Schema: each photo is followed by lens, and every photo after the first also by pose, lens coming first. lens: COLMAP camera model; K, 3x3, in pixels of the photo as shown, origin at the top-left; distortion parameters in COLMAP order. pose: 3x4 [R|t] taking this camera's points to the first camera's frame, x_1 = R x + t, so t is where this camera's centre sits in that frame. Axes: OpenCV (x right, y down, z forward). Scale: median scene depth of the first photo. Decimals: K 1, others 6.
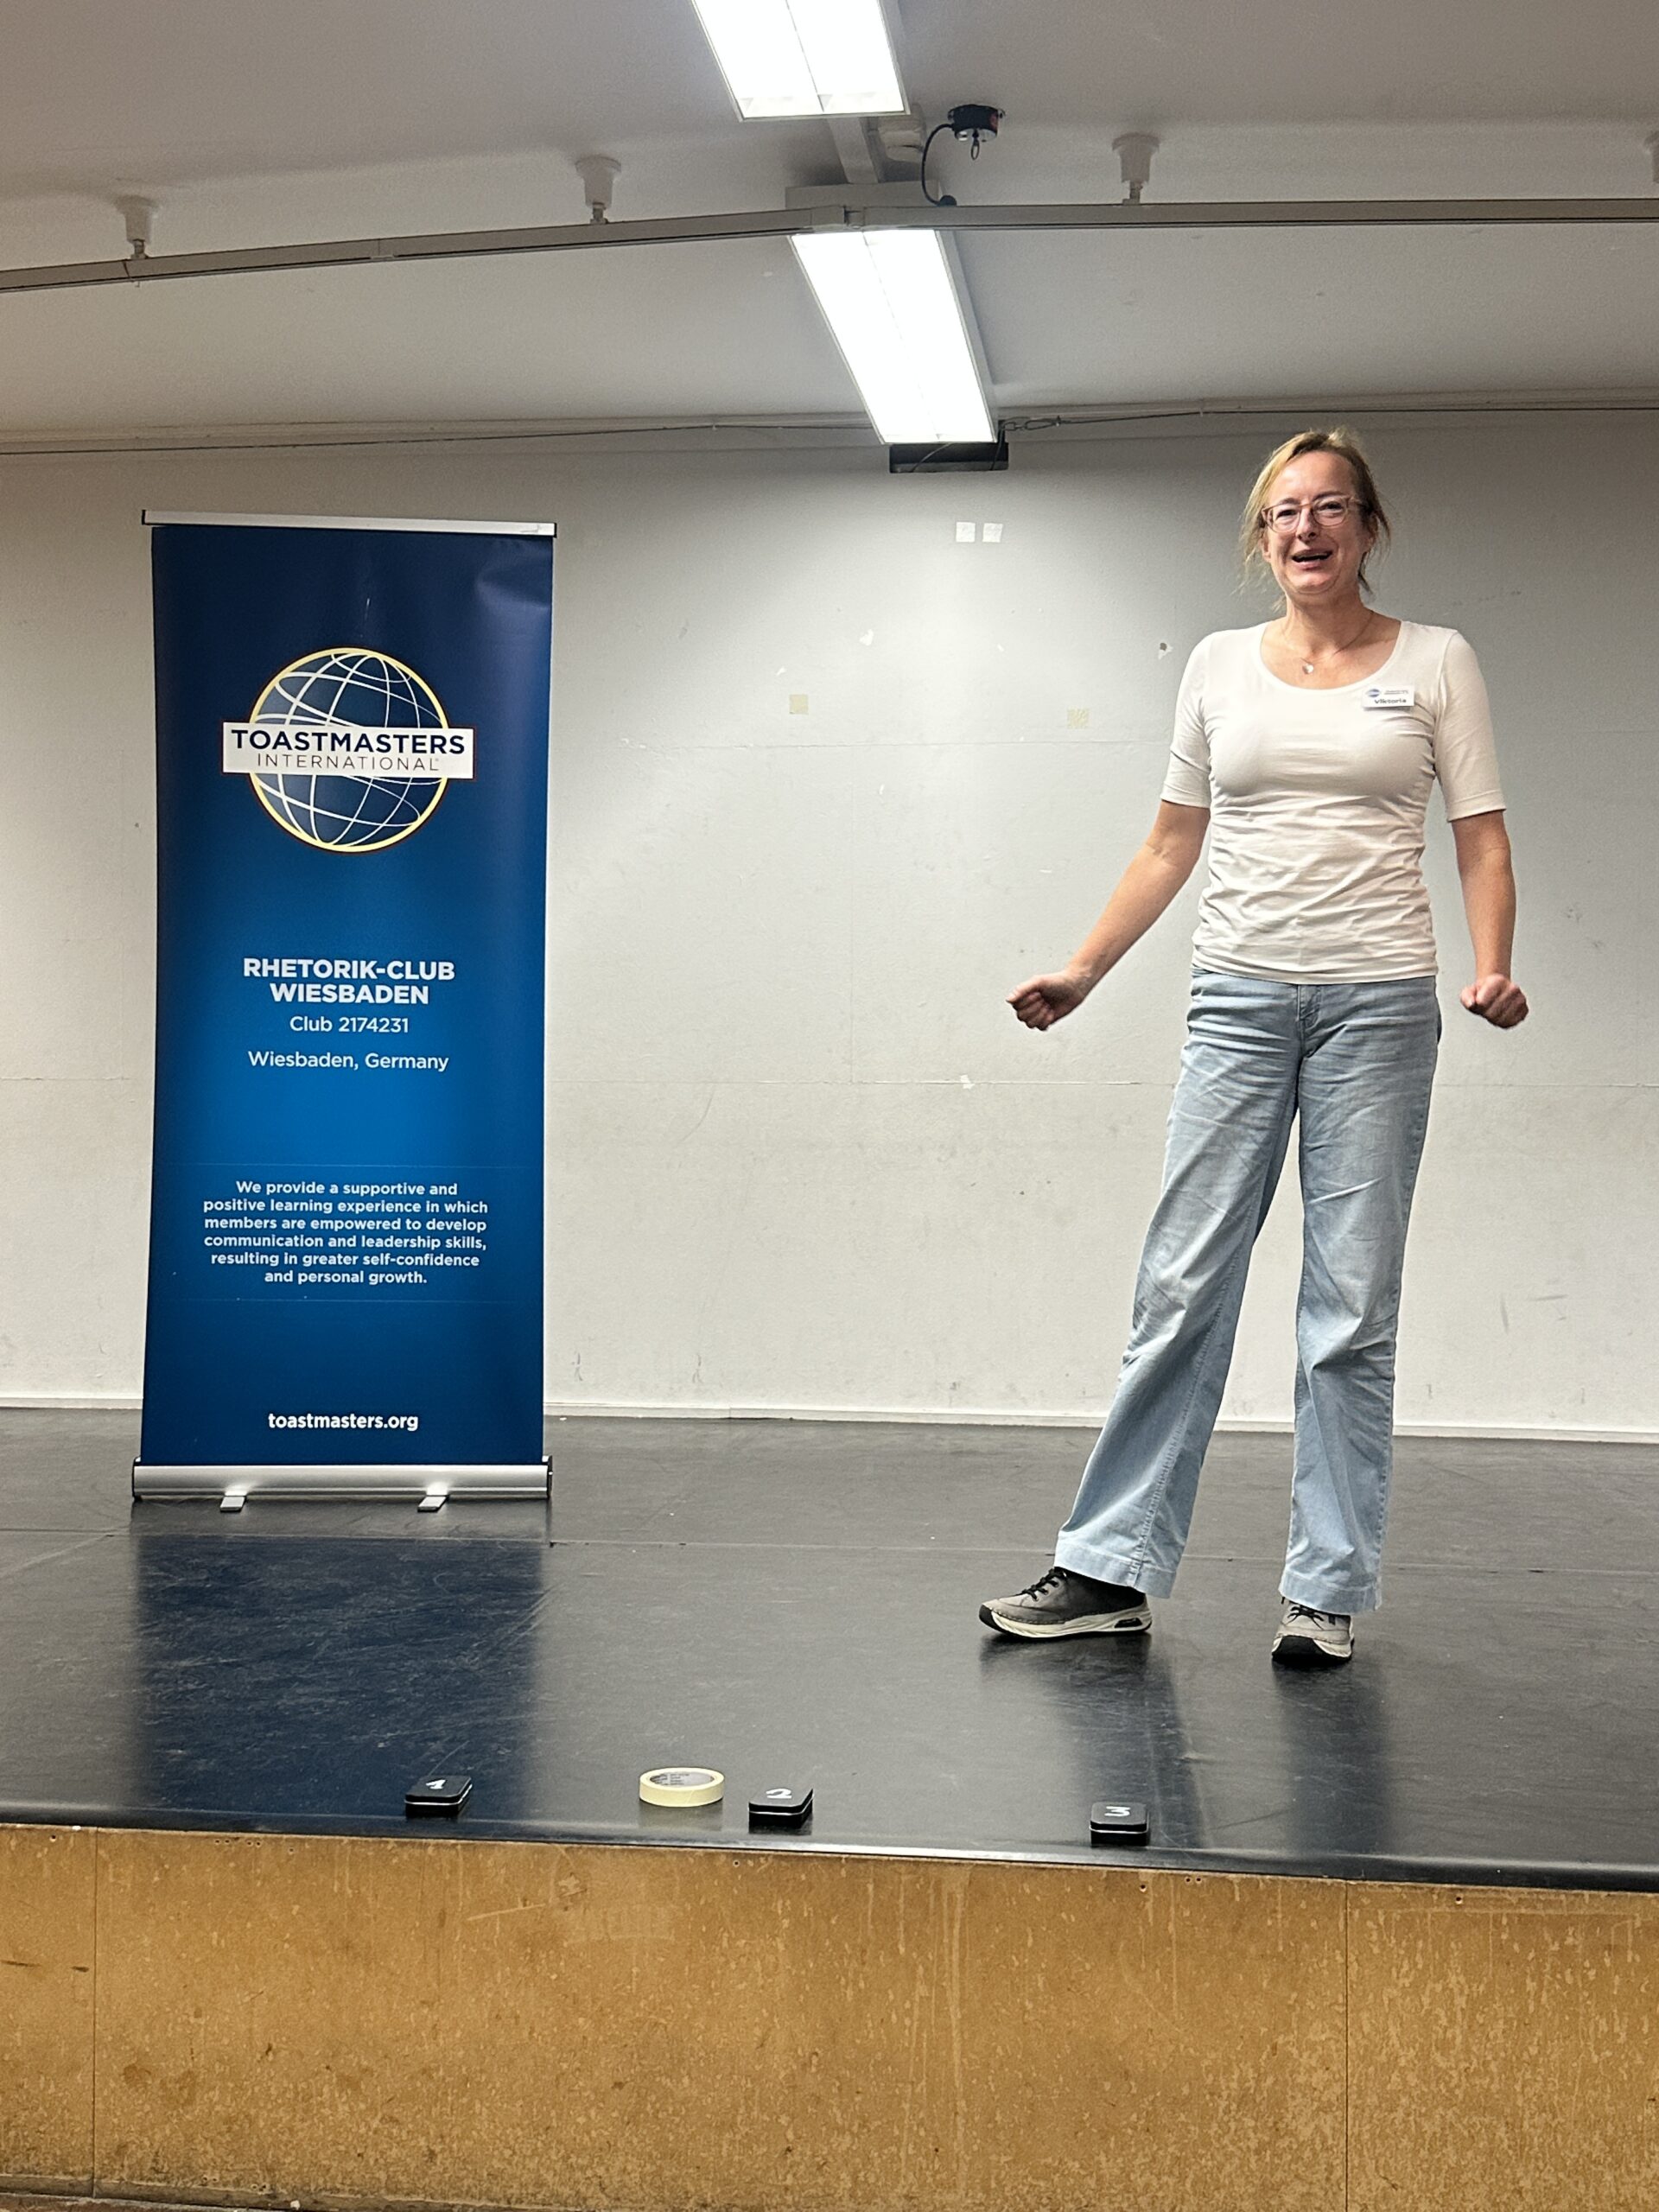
lens RADIAL K [[2508.0, 0, 833.5], [0, 2508.0, 1116.8], [0, 0, 1]] dist [0.118535, 0.000000]
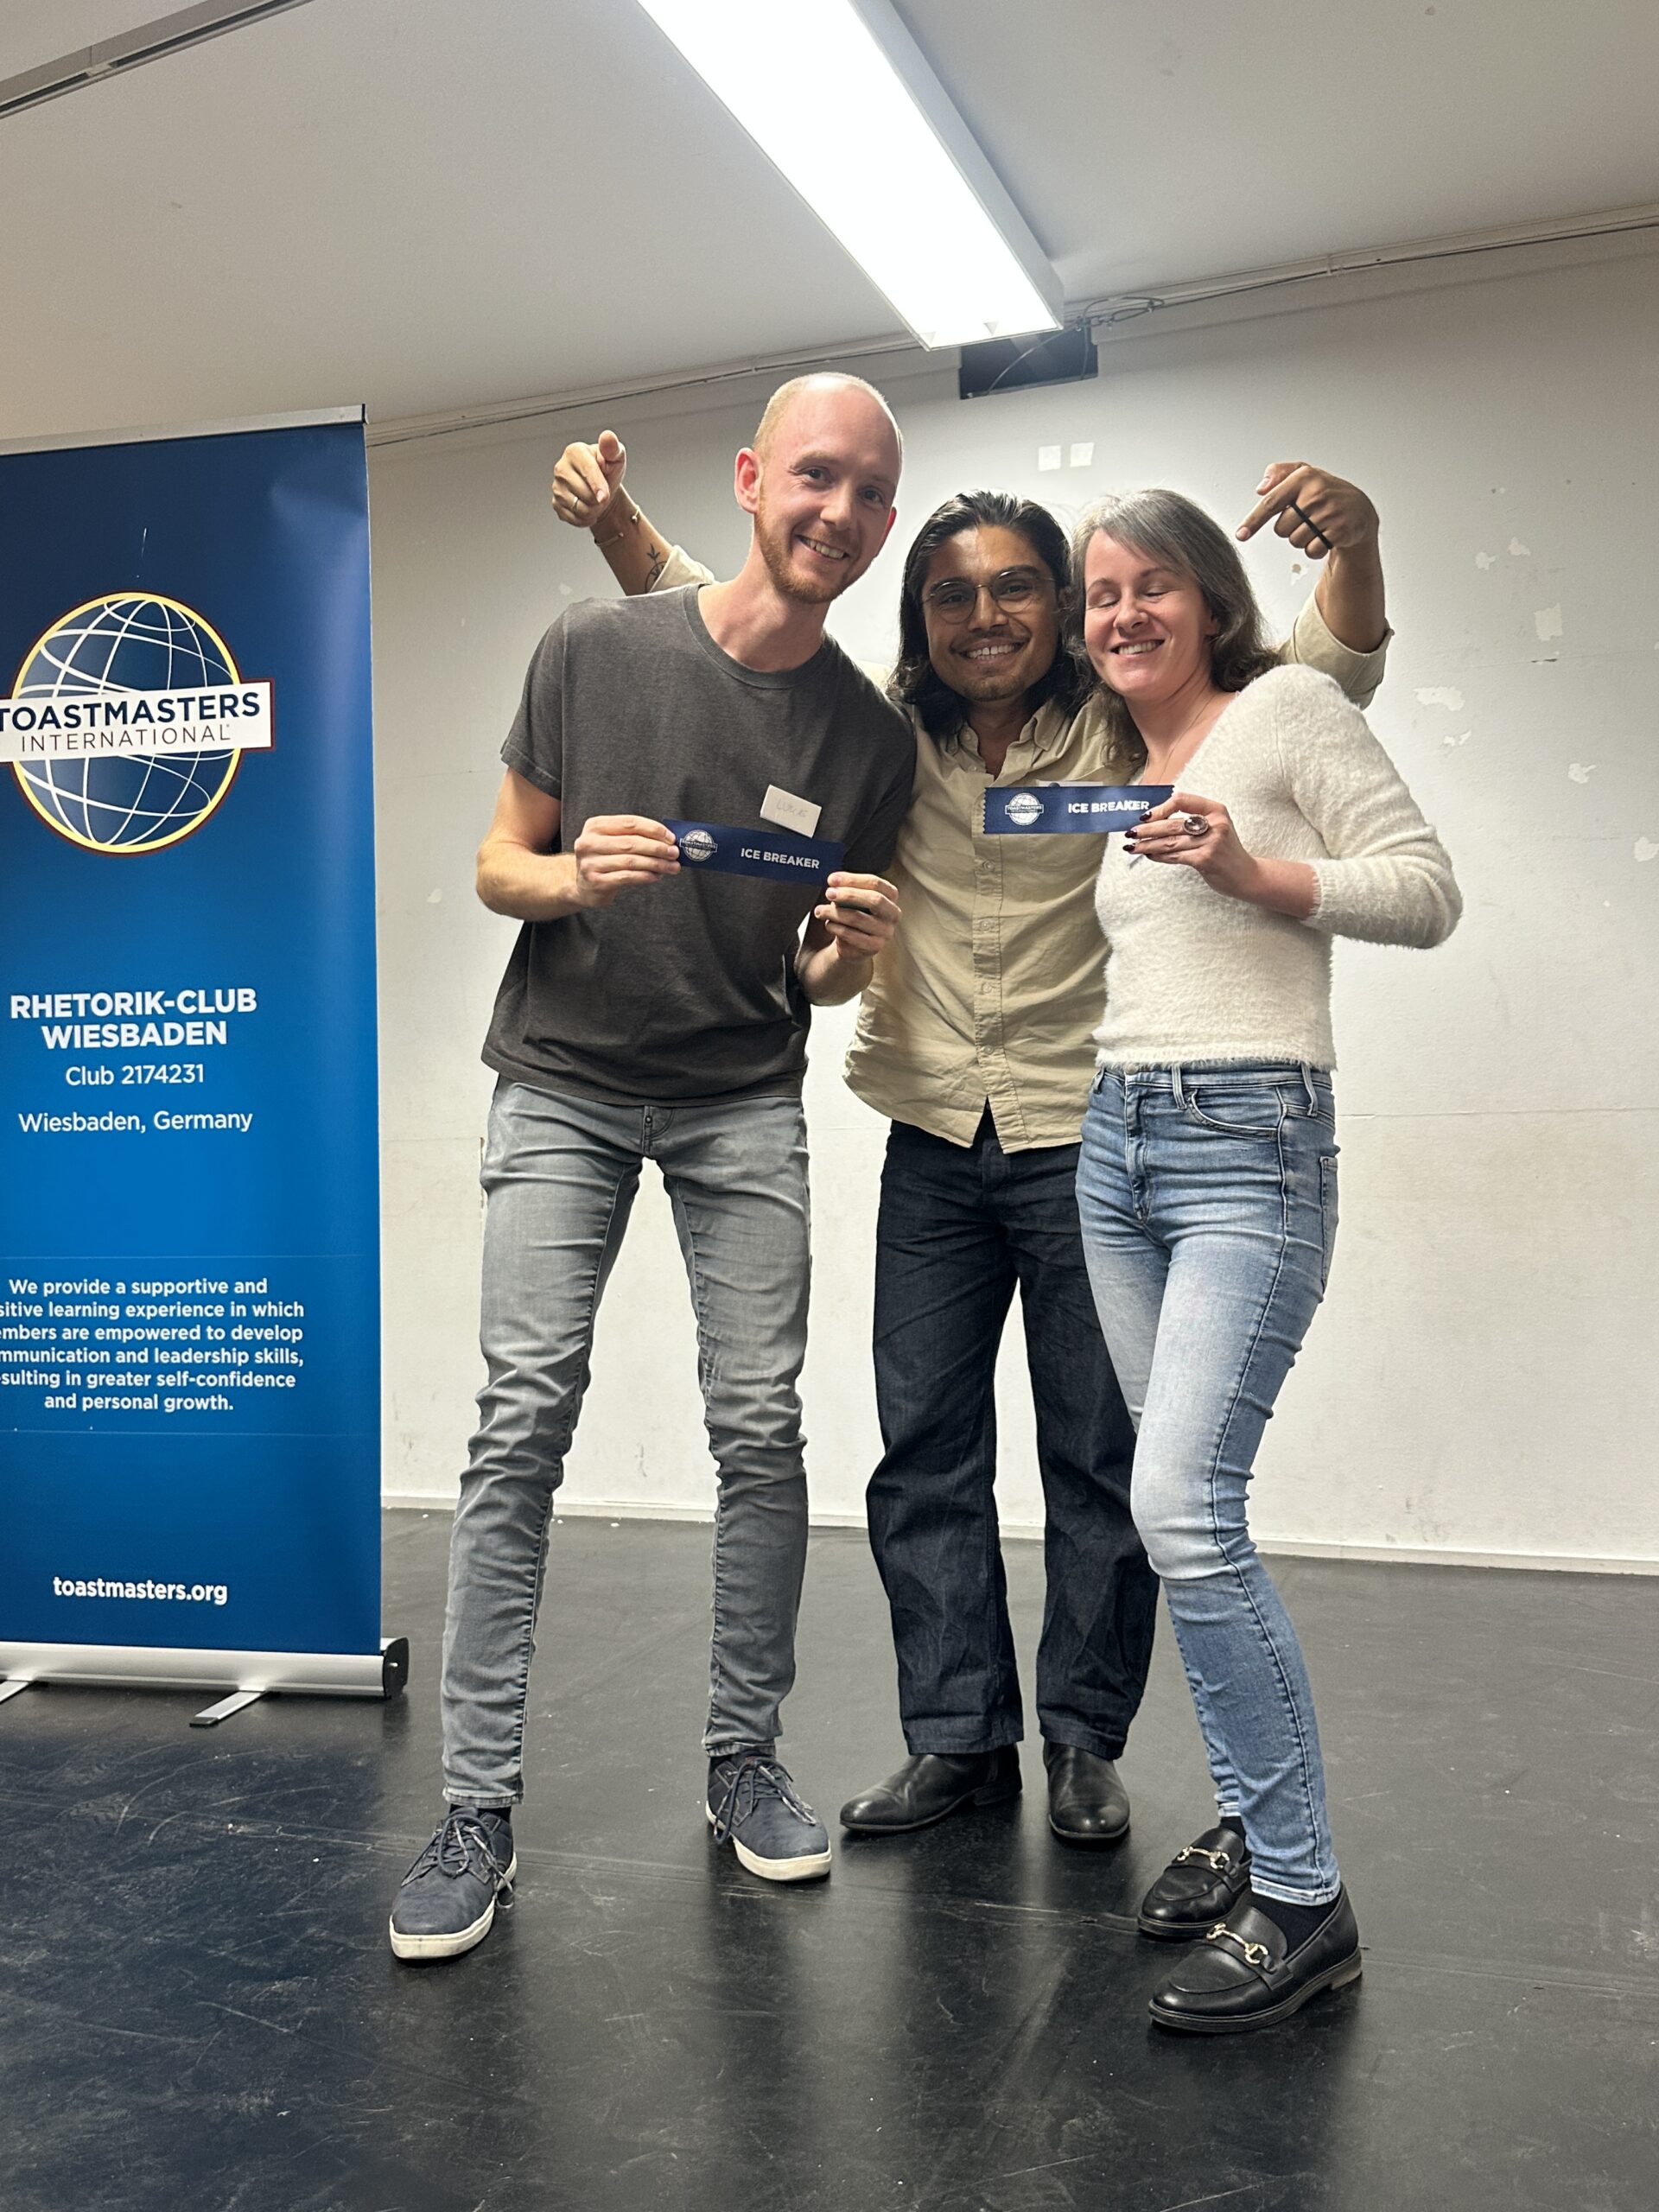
lens RADIAL K [[1892.5, 0, 841.6], [0, 1892.5, 1105.3], [0, 0, 1]] dist [0.118132, -0.187128]
pose [[0.973288, -0.032188, -0.227321, 0.153262], [0.026379, 0.999244, -0.028546, -0.004762], [0.228068, 0.021787, 0.973401, 0.476397]]
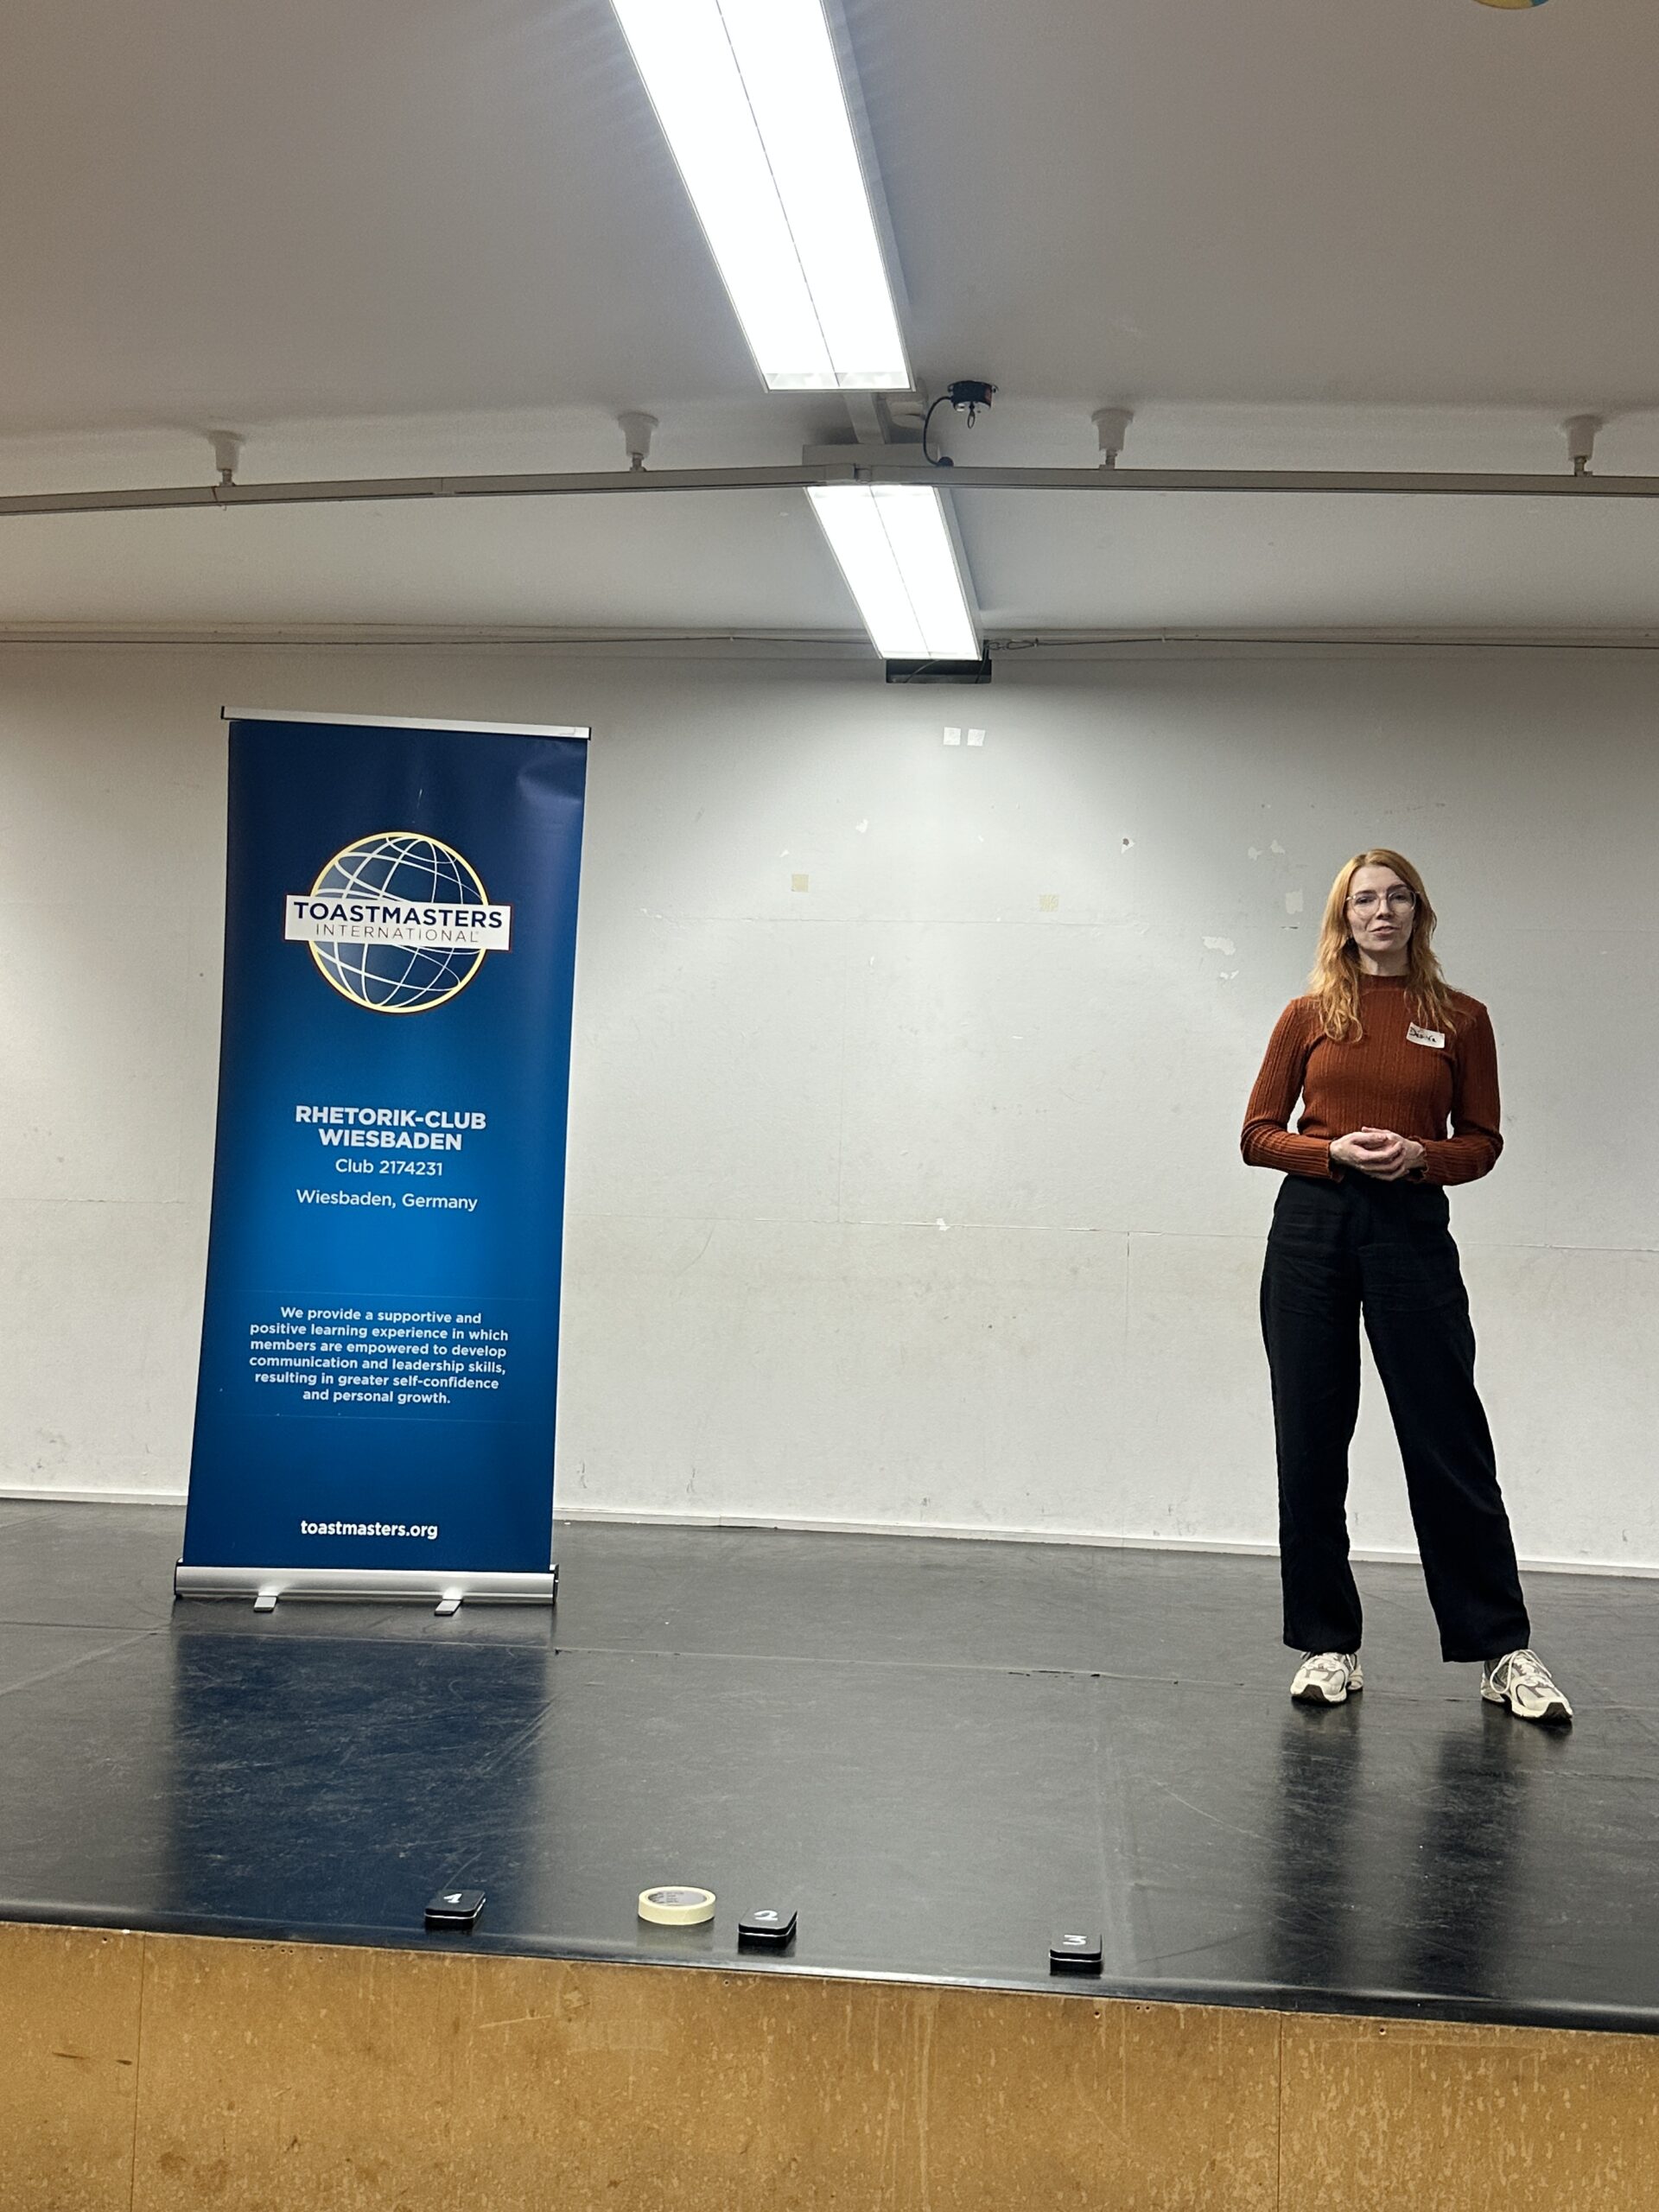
lens RADIAL K [[2272.6, 0, 836.1], [0, 2272.6, 1115.2], [0, 0, 1]] dist [0.124145, 0.000000]
pose [[0.999626, 0.026231, 0.007784, -0.003920], [-0.025799, 0.998351, -0.051288, -0.013087], [-0.009116, 0.051068, 0.998654, -0.007134]]
